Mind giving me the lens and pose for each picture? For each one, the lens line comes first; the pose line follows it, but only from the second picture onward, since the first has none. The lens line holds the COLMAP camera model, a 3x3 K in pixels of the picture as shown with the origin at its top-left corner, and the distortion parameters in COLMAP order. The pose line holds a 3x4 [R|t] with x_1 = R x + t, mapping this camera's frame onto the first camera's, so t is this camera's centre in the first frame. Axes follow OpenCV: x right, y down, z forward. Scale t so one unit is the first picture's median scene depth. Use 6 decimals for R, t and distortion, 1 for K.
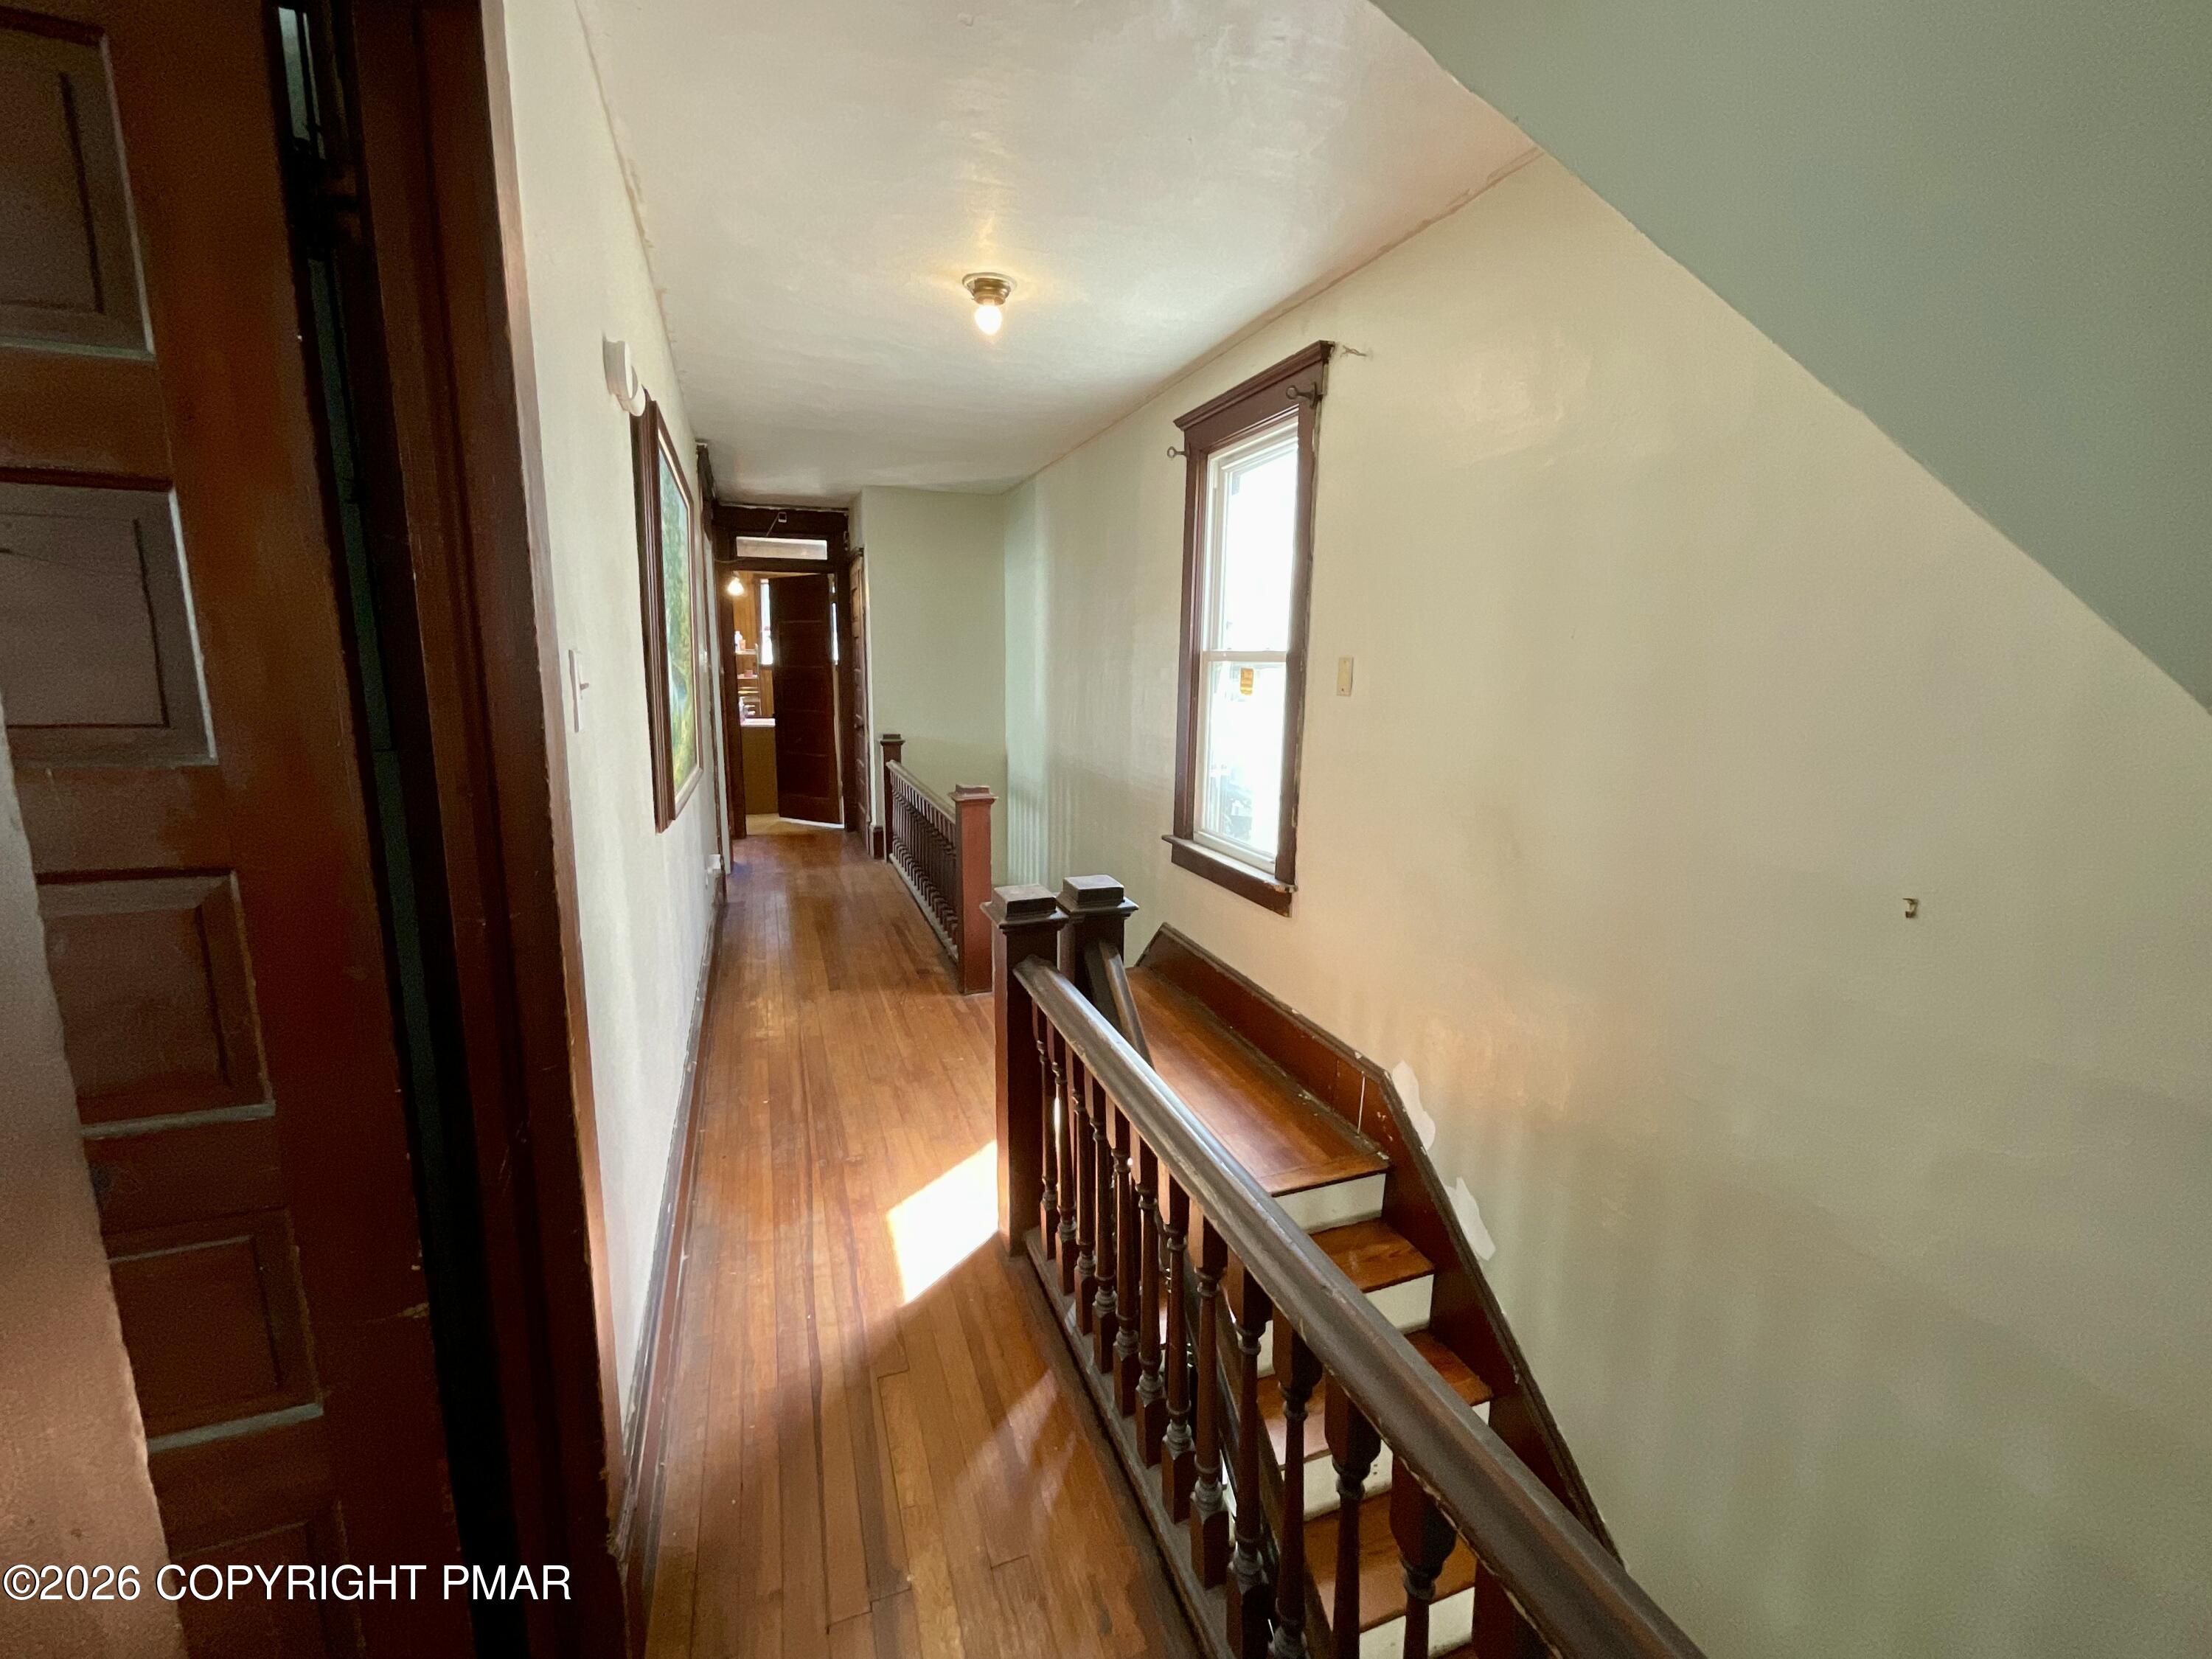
lens RADIAL K [[901.1, 0, 1121.6], [0, 901.1, 834.5], [0, 0, 1]] dist [-0.000238, -0.000537]
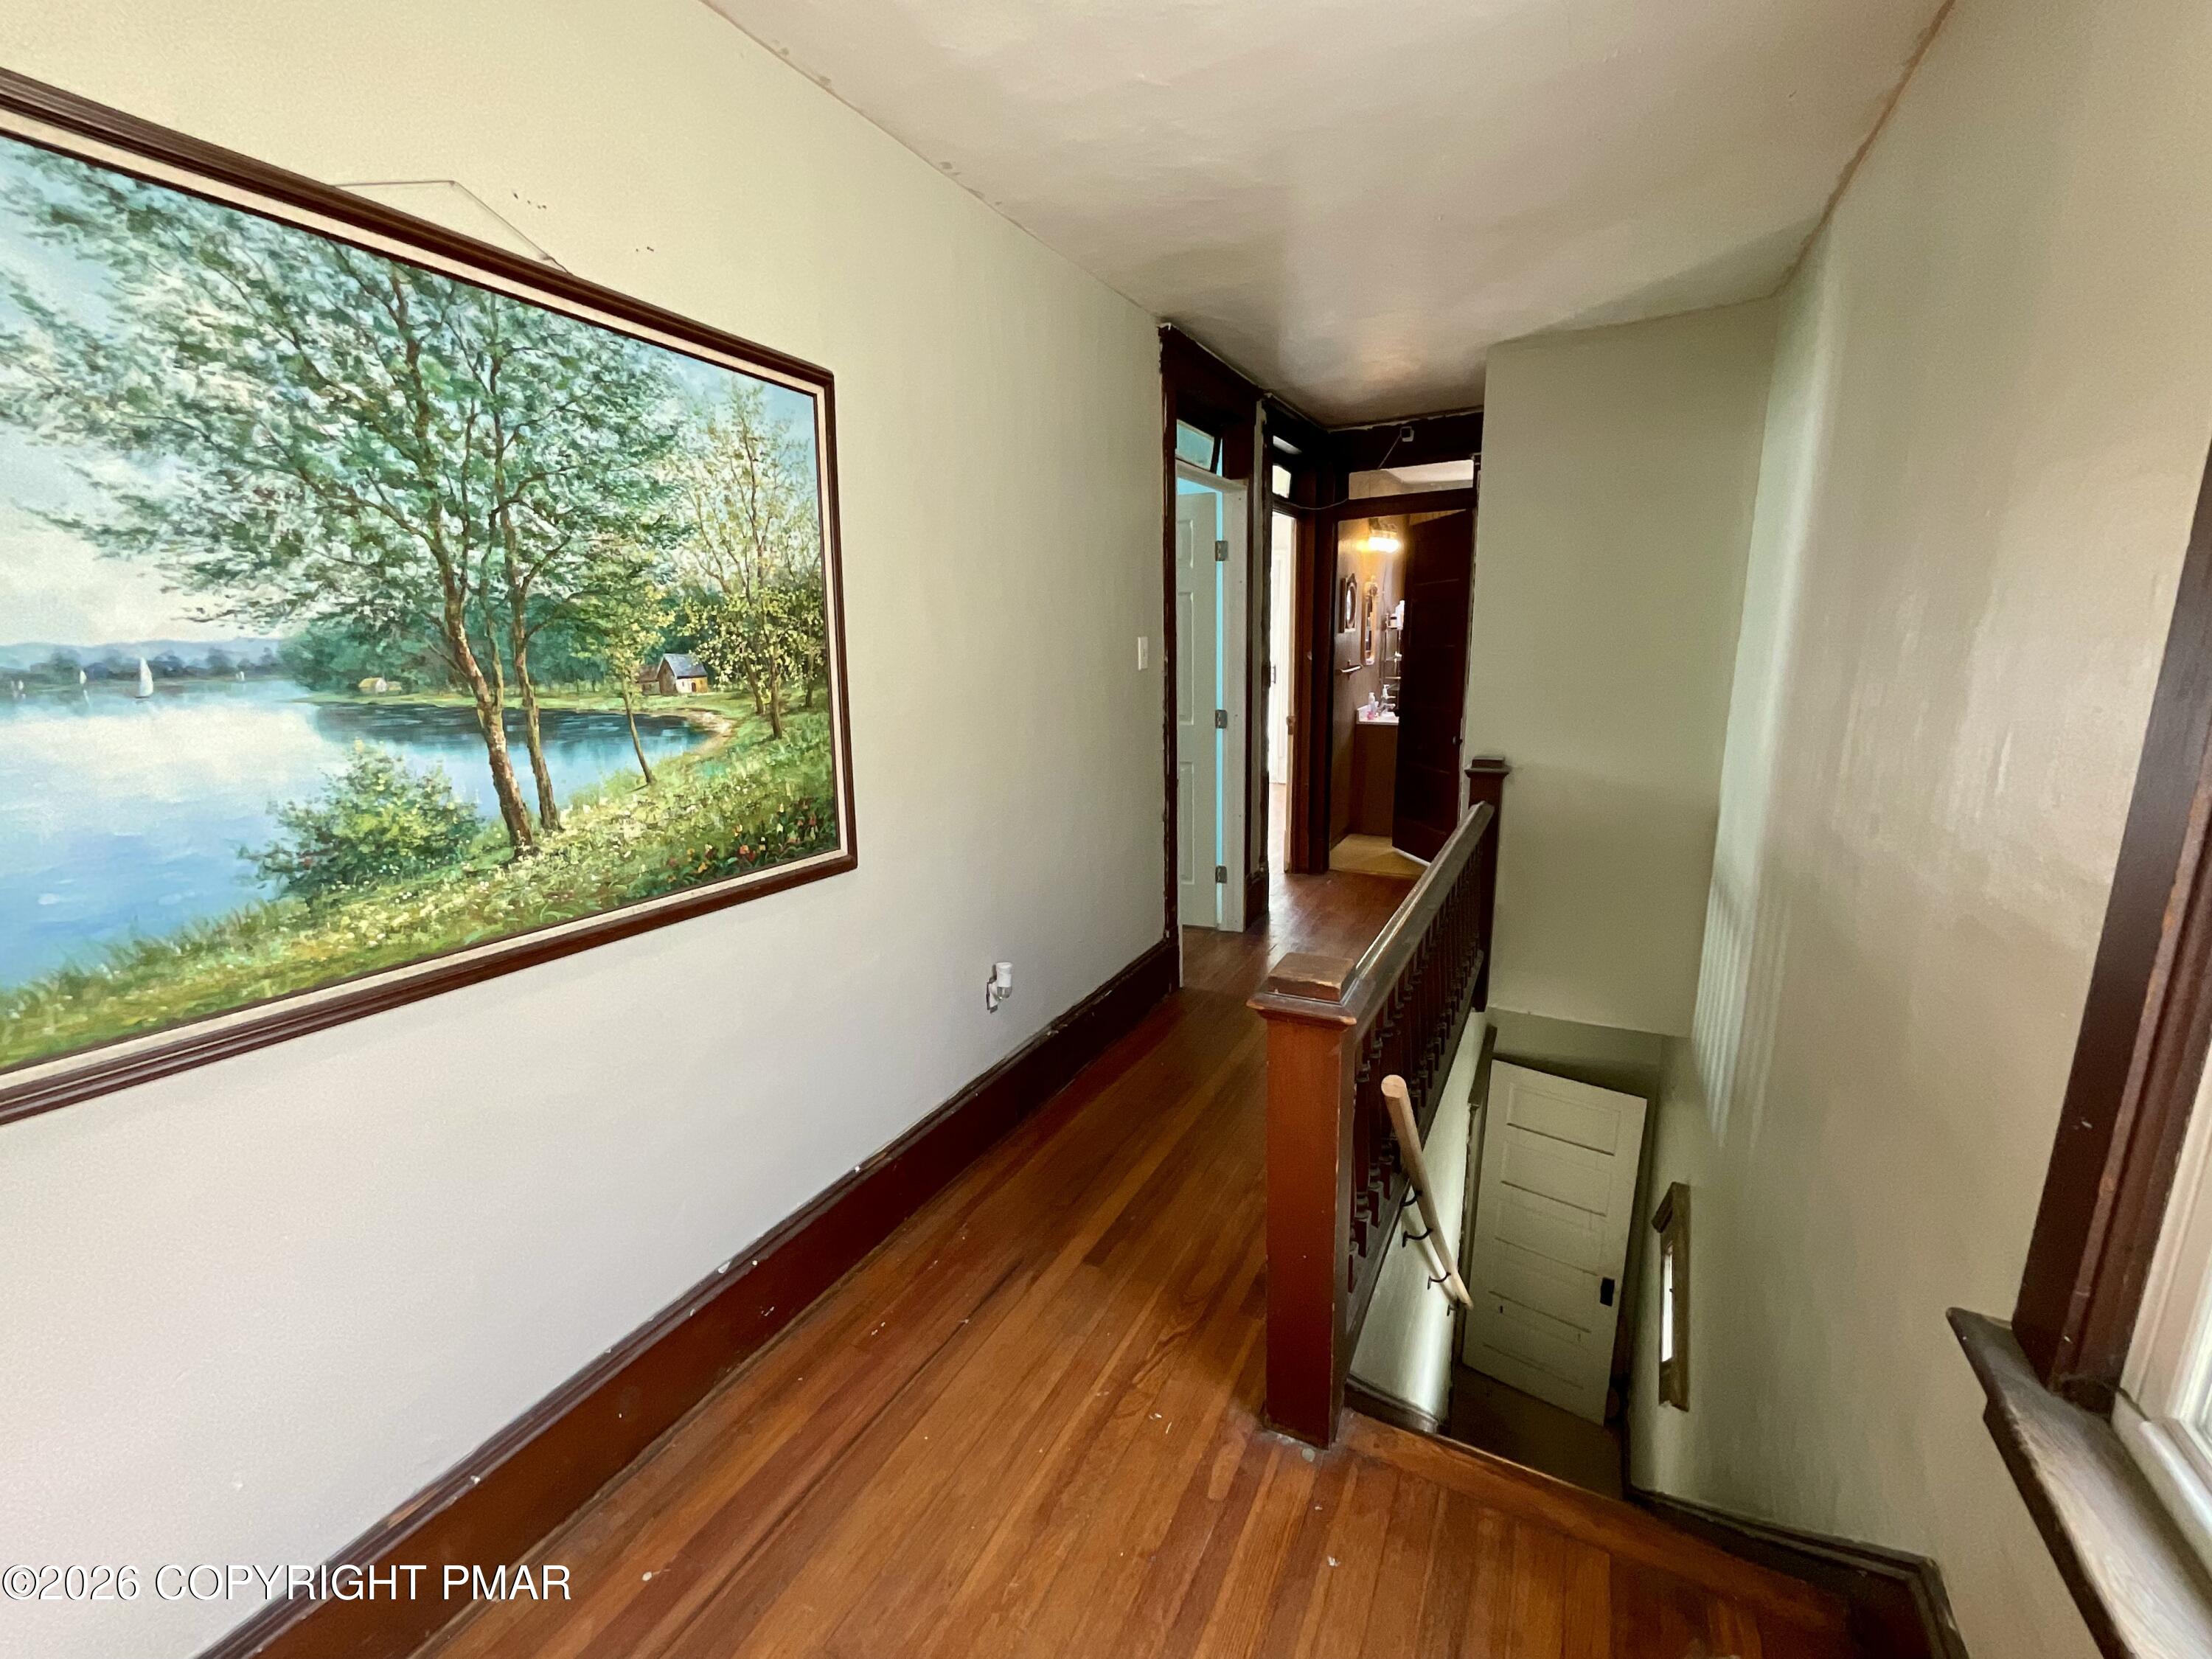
lens RADIAL K [[901.1, 0, 1102.5], [0, 901.1, 835.3], [0, 0, 1]] dist [-0.000238, -0.000537]
pose [[0.648247, 0.132723, -0.749773, 0.038905], [-0.107115, 0.990795, 0.082778, -0.081466], [0.753858, 0.026652, 0.656497, 0.401015]]
